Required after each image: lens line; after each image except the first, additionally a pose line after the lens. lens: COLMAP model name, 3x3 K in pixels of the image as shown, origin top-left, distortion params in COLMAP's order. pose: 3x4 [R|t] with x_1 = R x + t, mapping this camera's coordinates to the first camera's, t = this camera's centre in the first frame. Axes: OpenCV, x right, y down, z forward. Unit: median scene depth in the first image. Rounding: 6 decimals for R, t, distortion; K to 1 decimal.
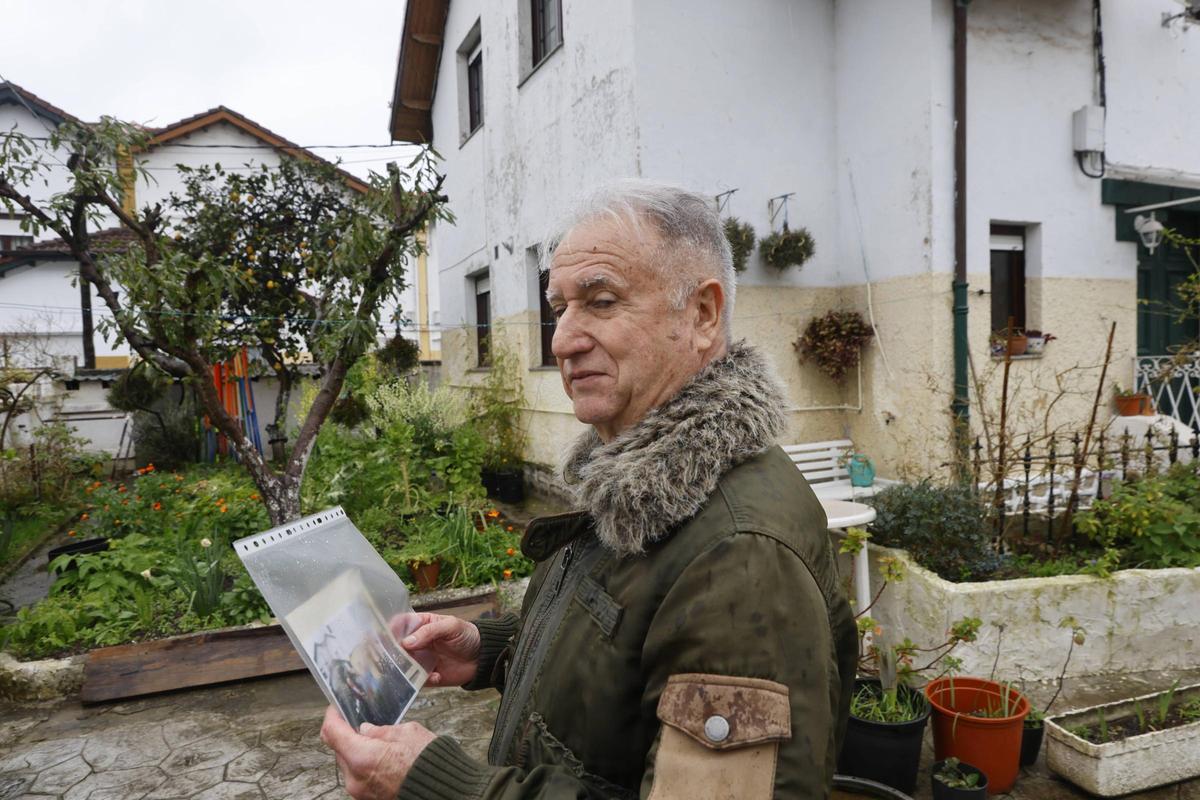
lens RADIAL K [[790.0, 0, 595.3], [0, 790.0, 399.9], [0, 0, 1]] dist [-0.002684, 0.004472]
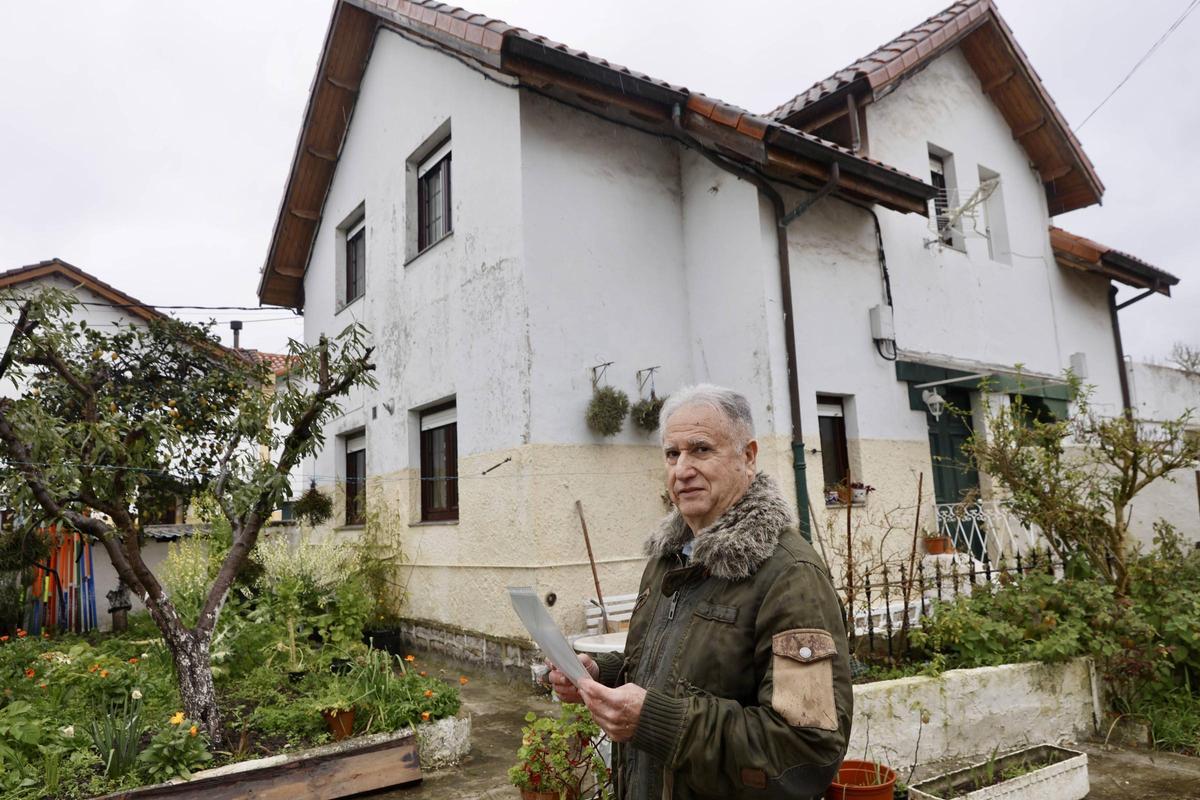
lens RADIAL K [[790.0, 0, 595.3], [0, 790.0, 399.9], [0, 0, 1]] dist [-0.002684, 0.004472]
pose [[0.979817, 0.014765, 0.199351, -0.075597], [0.025332, 0.980057, -0.197096, 0.015053], [-0.198285, 0.198168, 0.959902, -0.097307]]
